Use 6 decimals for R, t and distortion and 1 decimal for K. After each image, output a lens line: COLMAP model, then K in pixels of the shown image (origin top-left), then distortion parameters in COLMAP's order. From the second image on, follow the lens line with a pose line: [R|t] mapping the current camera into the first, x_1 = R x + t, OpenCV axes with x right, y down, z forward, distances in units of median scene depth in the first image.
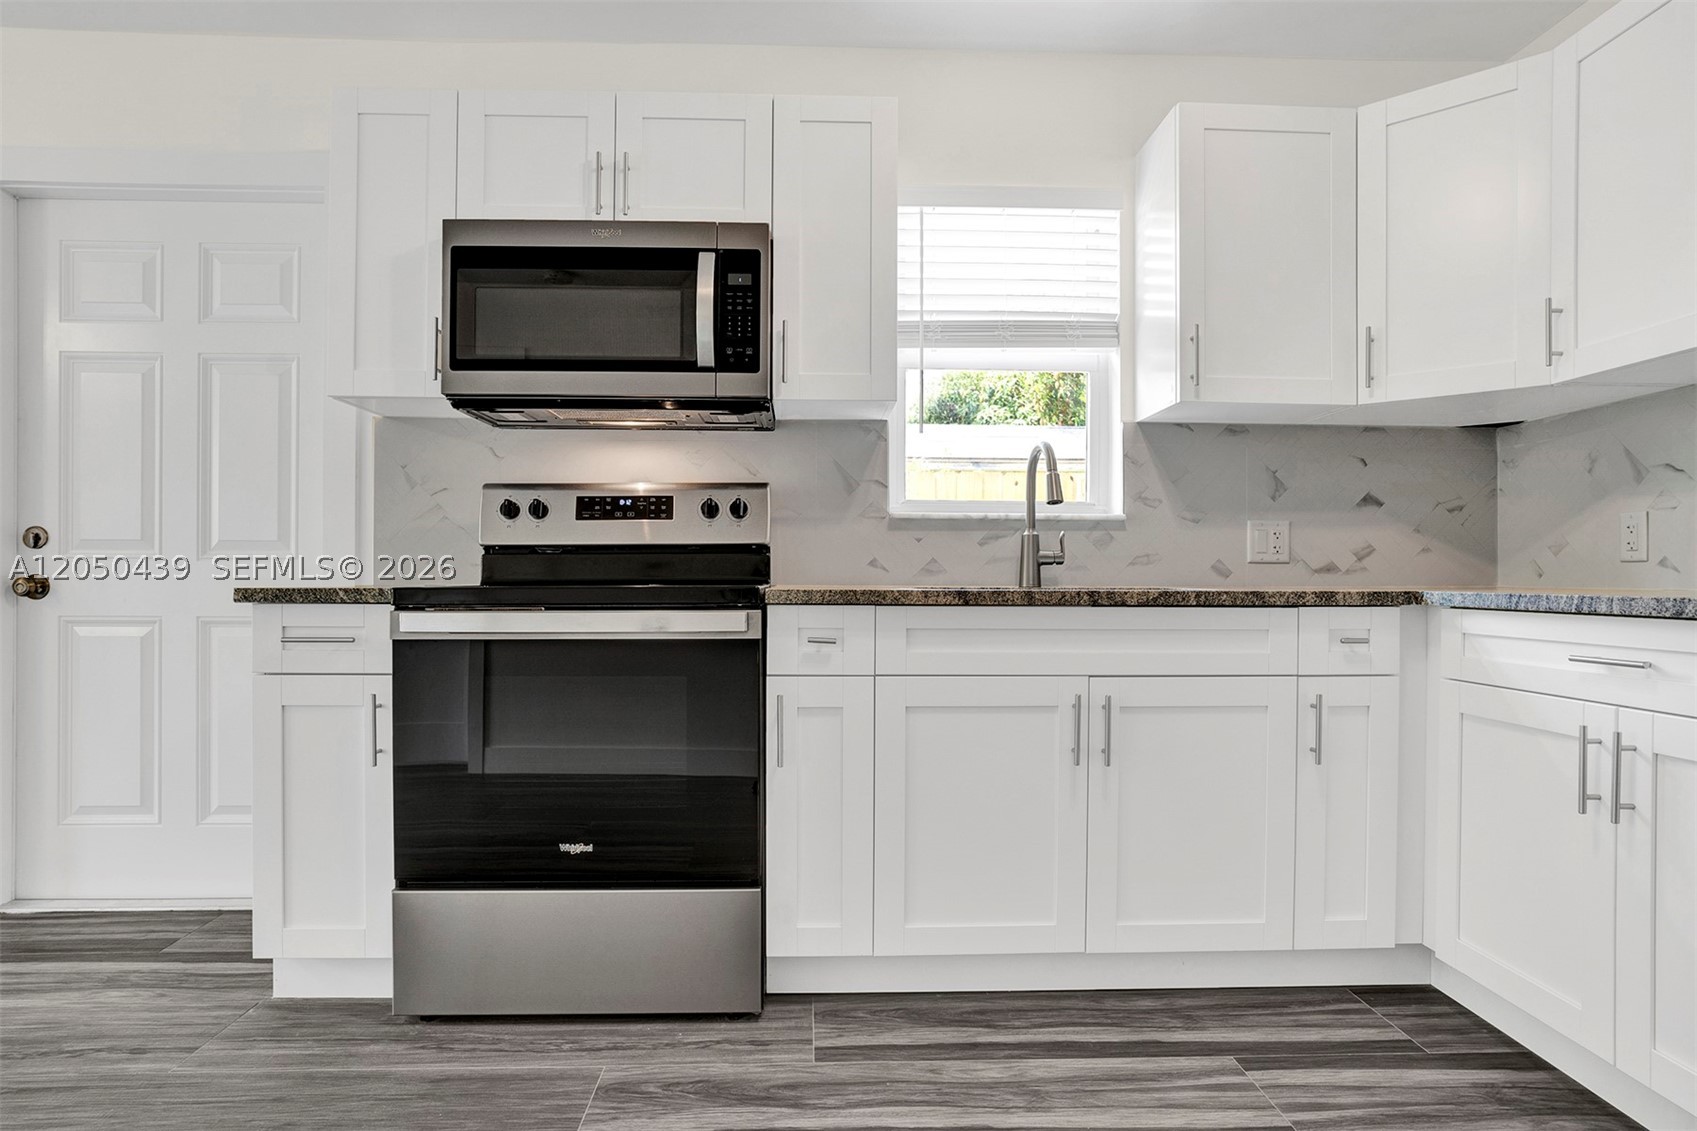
lens RADIAL K [[973.6, 0, 845.5], [0, 973.6, 574.2], [0, 0, 1]] dist [-0.060040, 0.046952]
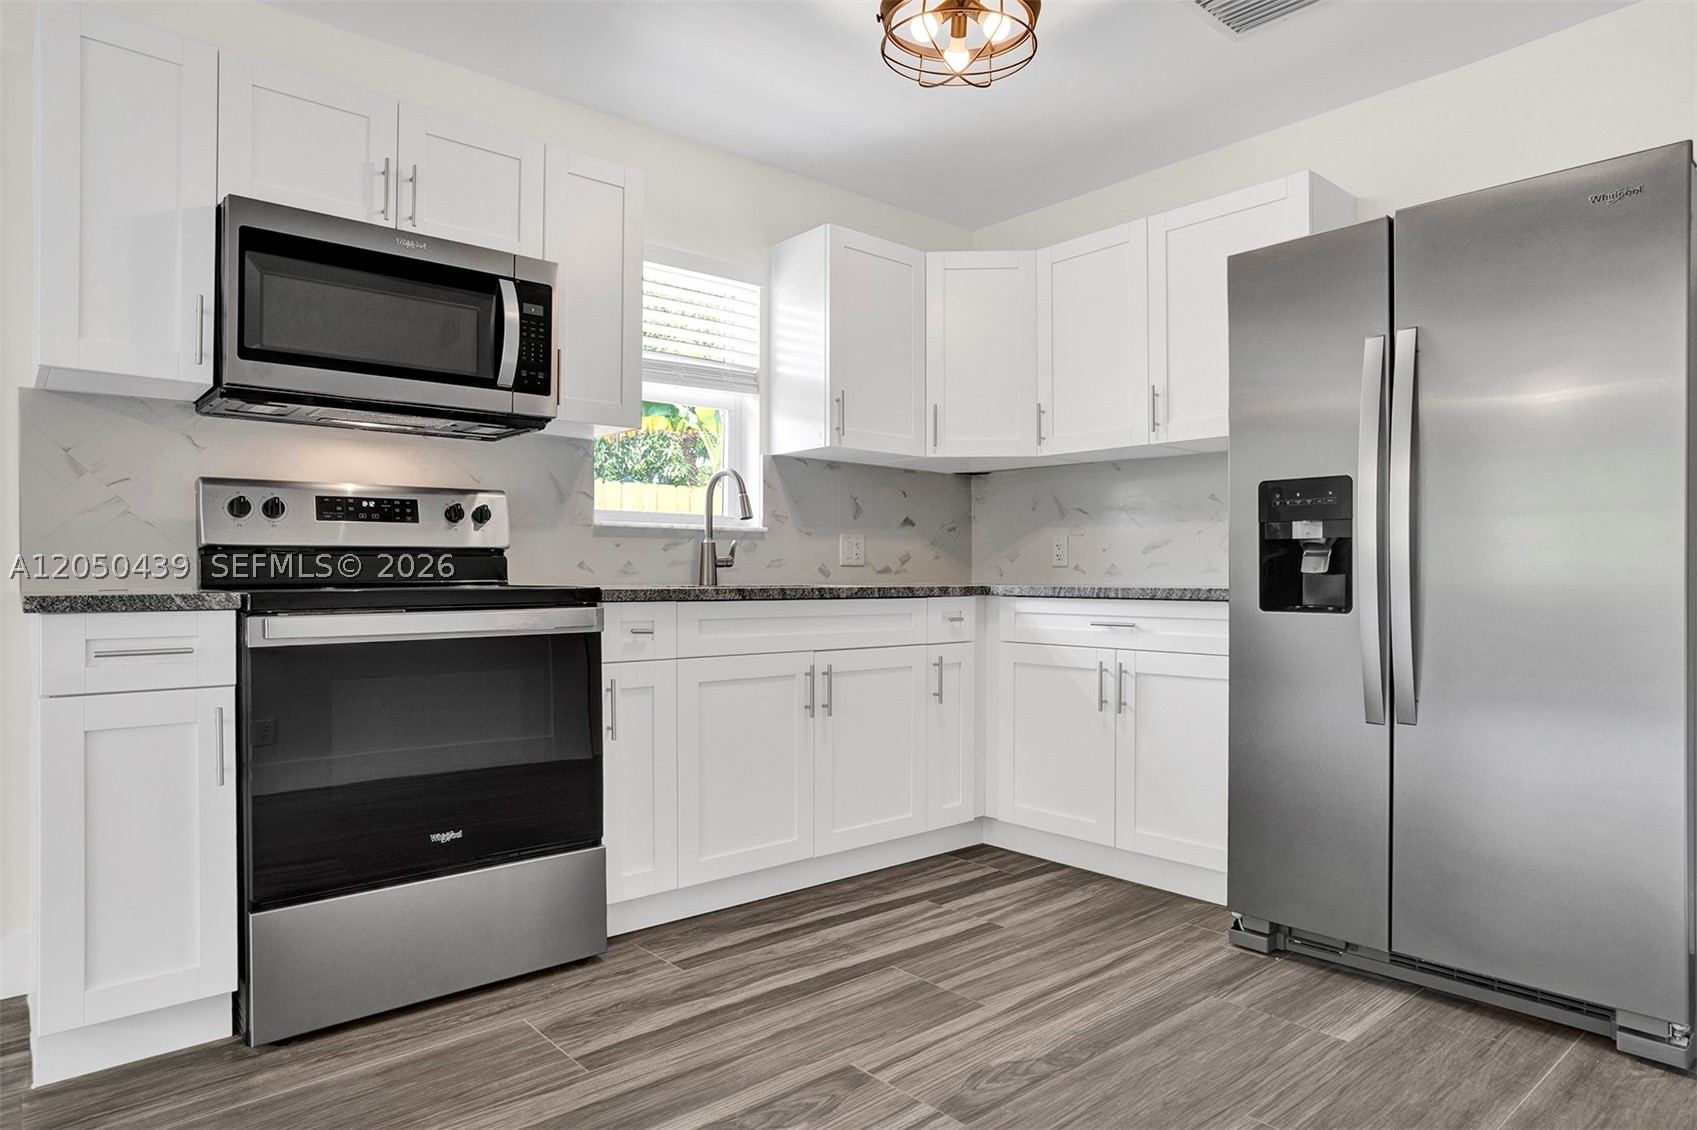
lens RADIAL K [[982.3, 0, 848.5], [0, 982.3, 565.0], [0, 0, 1]] dist [-0.065092, 0.054195]
pose [[0.784305, 0.003334, 0.620366, -0.560918], [0.000094, 0.999985, -0.005492, -0.007455], [-0.620375, 0.004365, 0.784293, -0.101404]]
